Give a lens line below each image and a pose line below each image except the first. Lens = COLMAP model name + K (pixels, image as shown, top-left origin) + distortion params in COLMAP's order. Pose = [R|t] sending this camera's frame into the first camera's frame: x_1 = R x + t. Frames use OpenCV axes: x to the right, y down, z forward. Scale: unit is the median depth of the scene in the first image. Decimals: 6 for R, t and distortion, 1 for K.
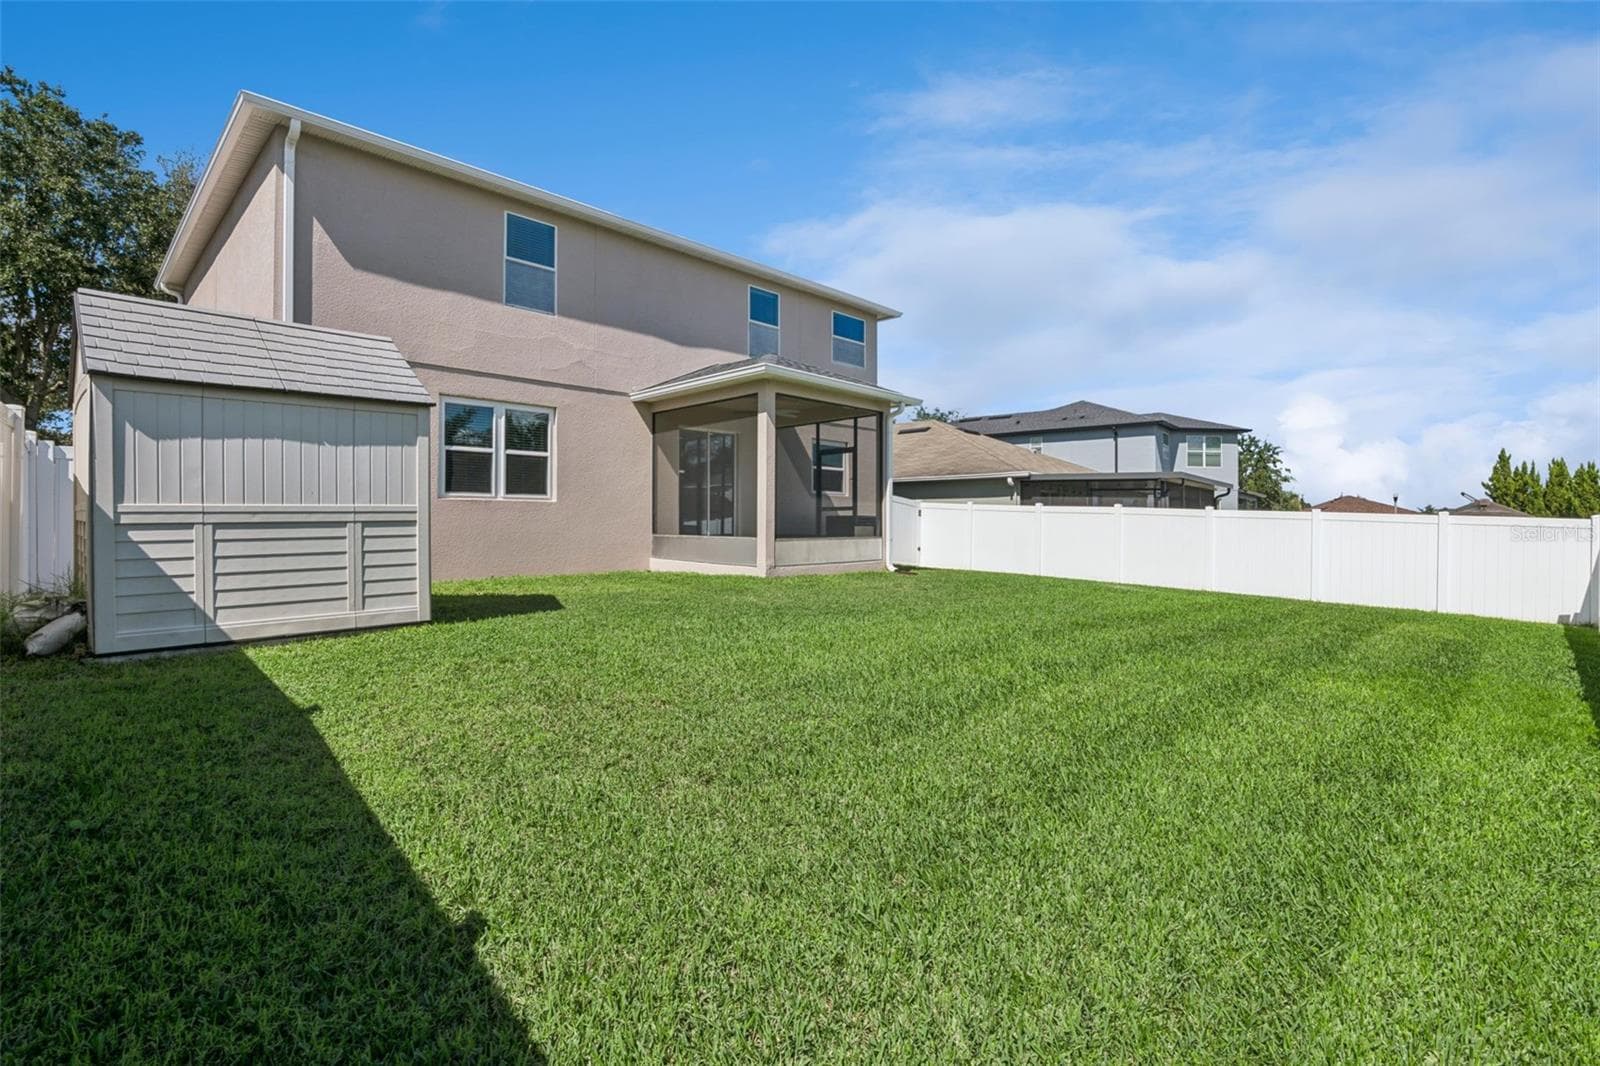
lens RADIAL K [[742.7, 0, 800.1], [0, 742.7, 530.6], [0, 0, 1]] dist [-0.018641, 0.000553]
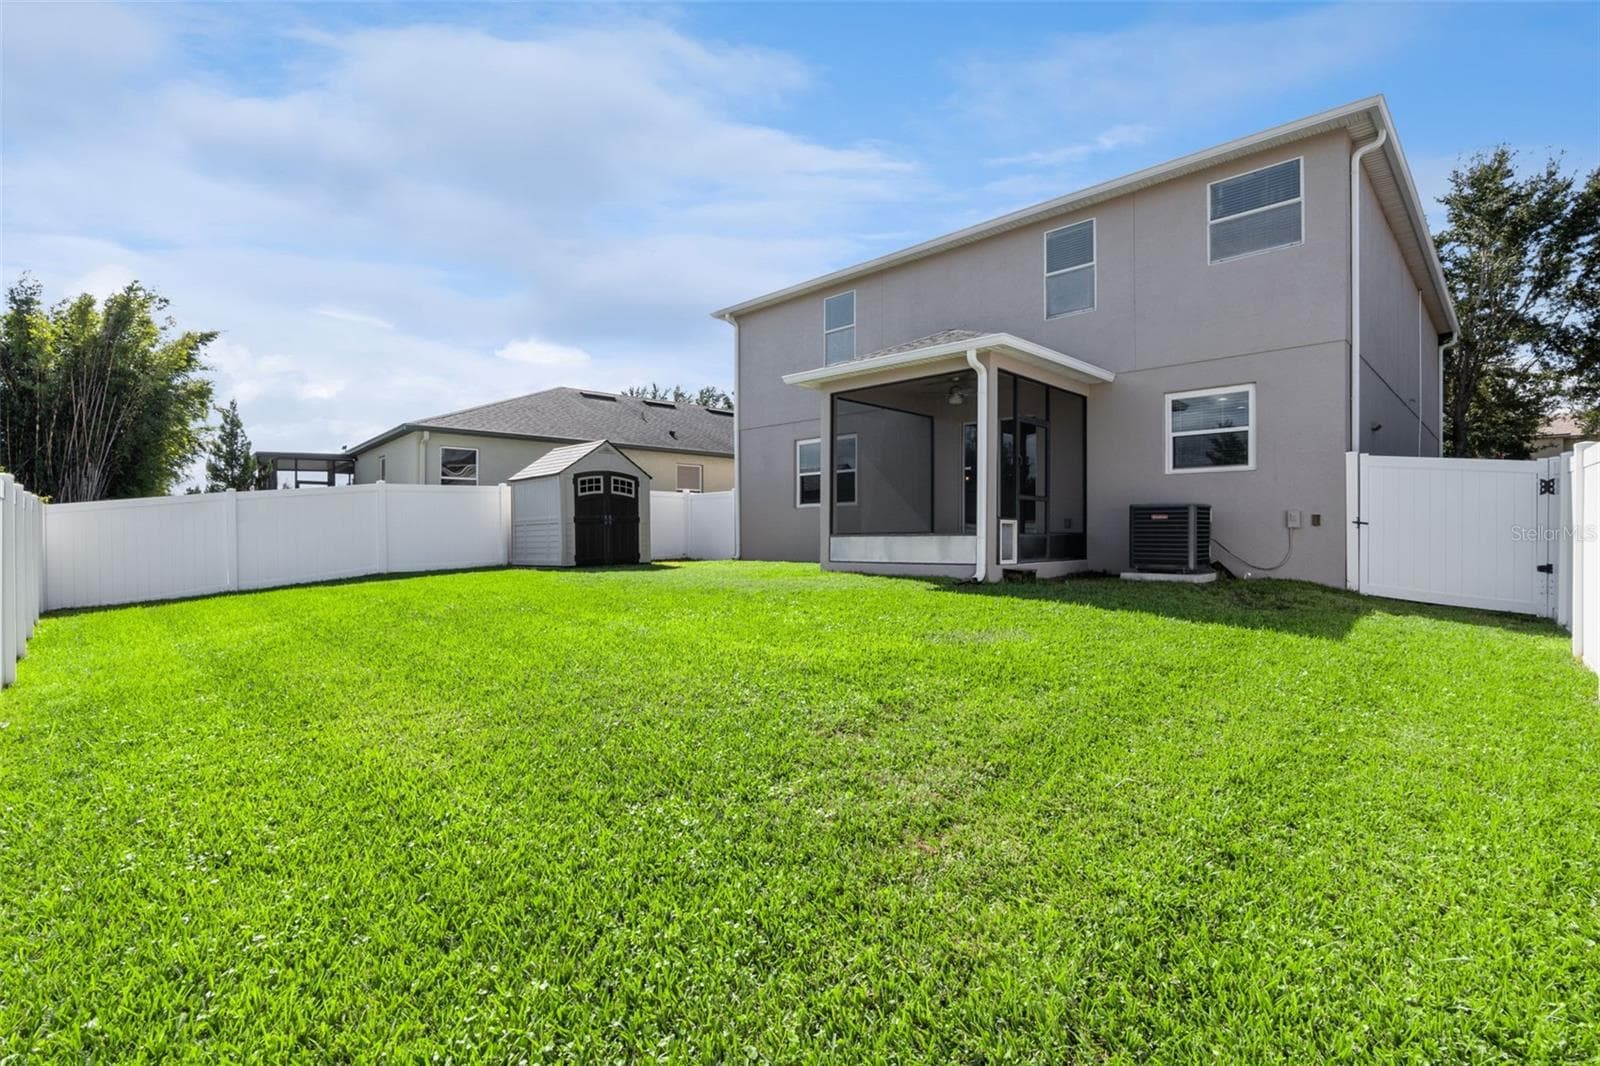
lens RADIAL K [[742.7, 0, 806.7], [0, 742.7, 544.7], [0, 0, 1]] dist [-0.018641, 0.000553]
pose [[0.008435, 0.012458, -0.999887, 0.984987], [-0.004558, 0.999912, 0.012420, 0.011952], [0.999954, 0.004452, 0.008491, 0.943411]]
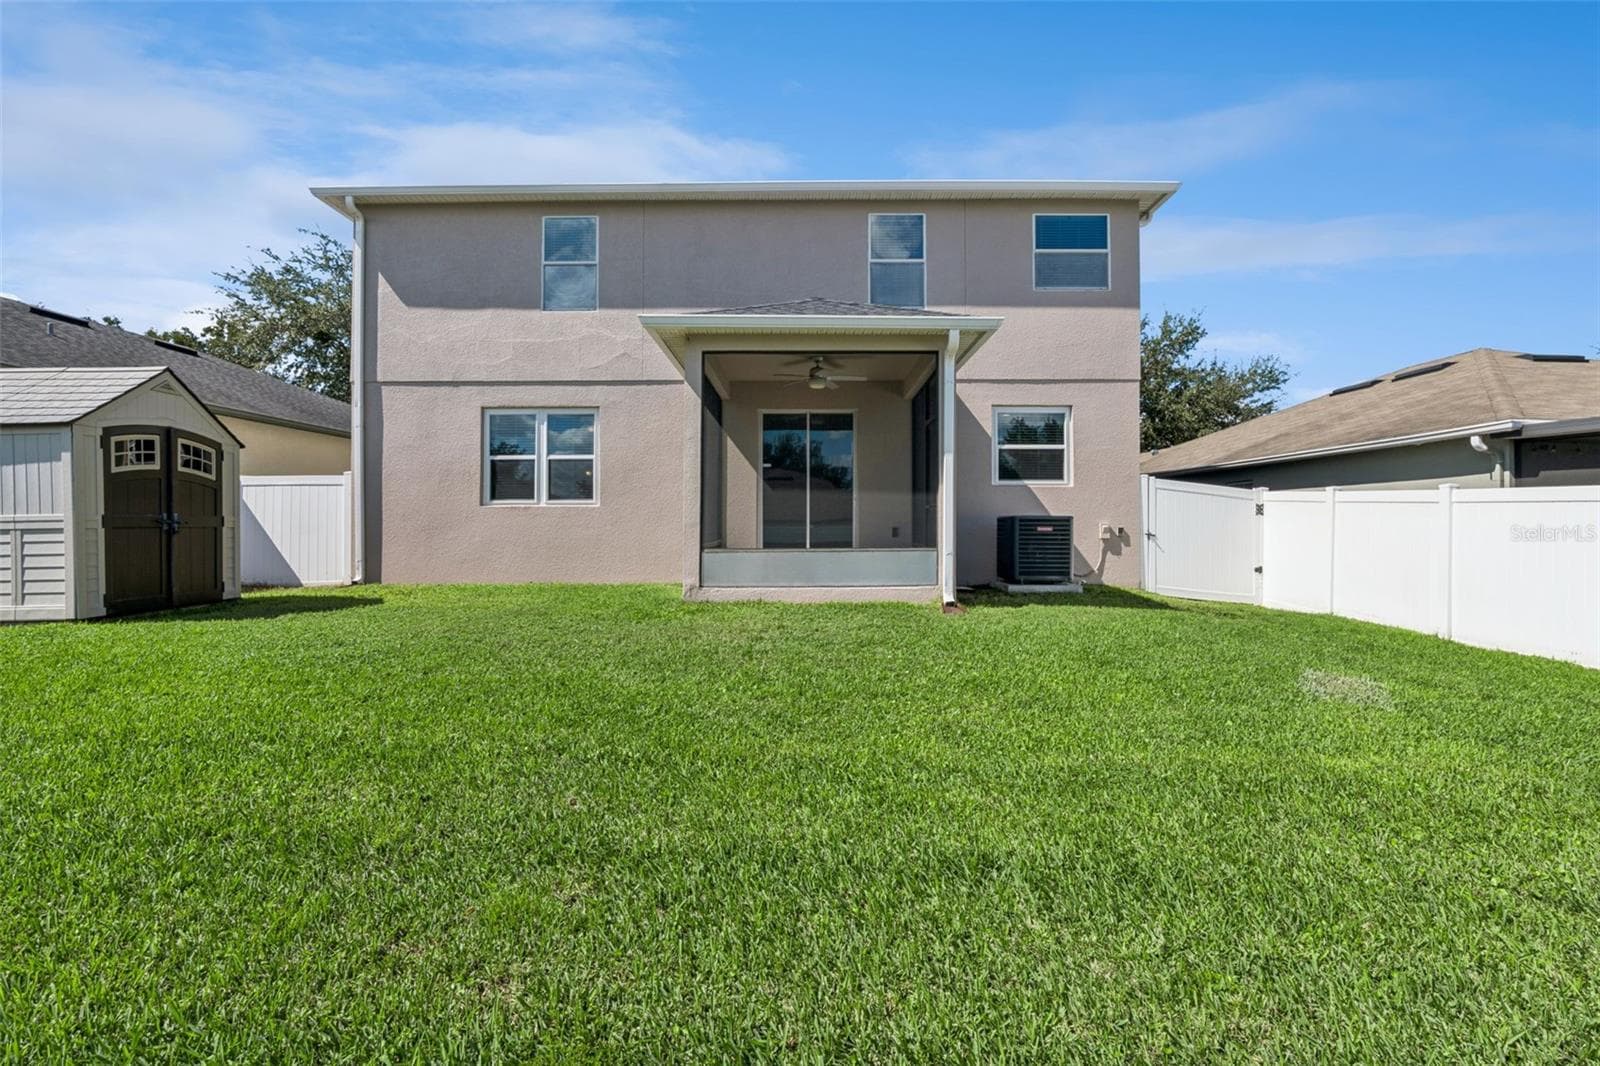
lens RADIAL K [[742.7, 0, 797.5], [0, 742.7, 526.4], [0, 0, 1]] dist [-0.018641, 0.000553]
pose [[0.697076, -0.006450, -0.716969, 0.548283], [-0.002925, 0.999926, -0.011840, -0.003477], [0.716992, 0.010350, 0.697005, 0.546169]]
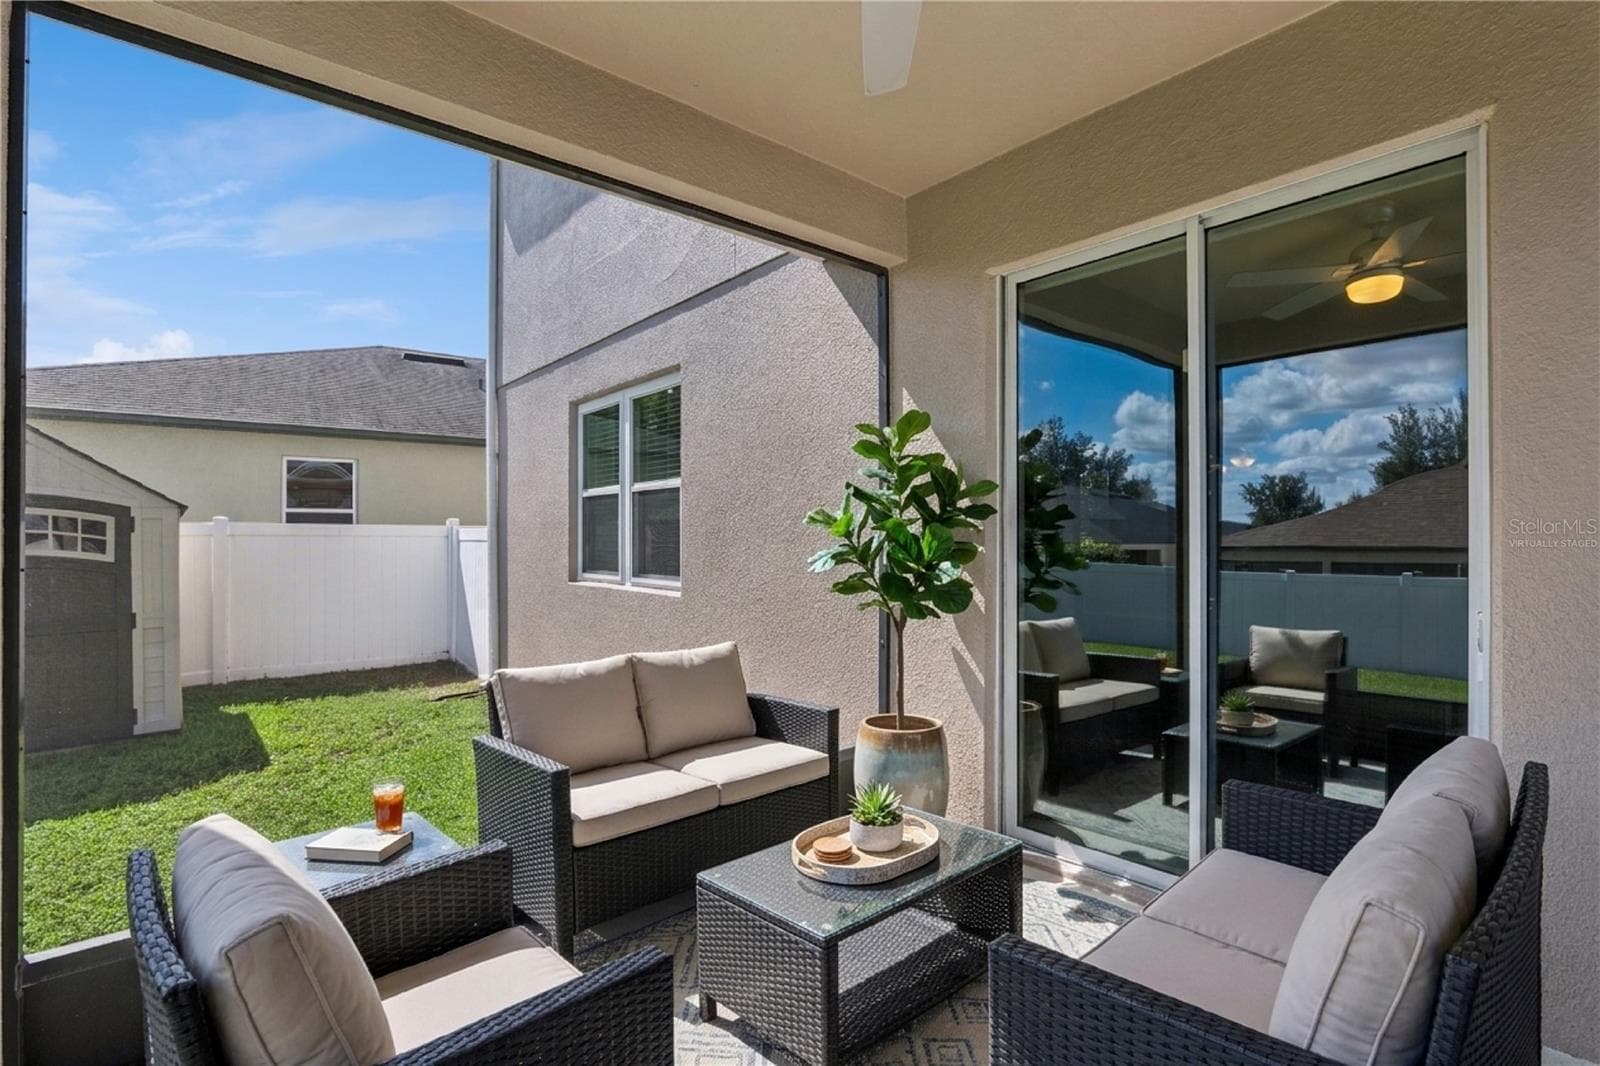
lens RADIAL K [[742.7, 0, 800.6], [0, 742.7, 532.7], [0, 0, 1]] dist [-0.018641, 0.000553]
pose [[-0.117898, -0.004608, -0.993015, 0.062449], [-0.006893, 0.999969, -0.003822, -0.077213], [0.993002, 0.006394, -0.117926, 1.162041]]
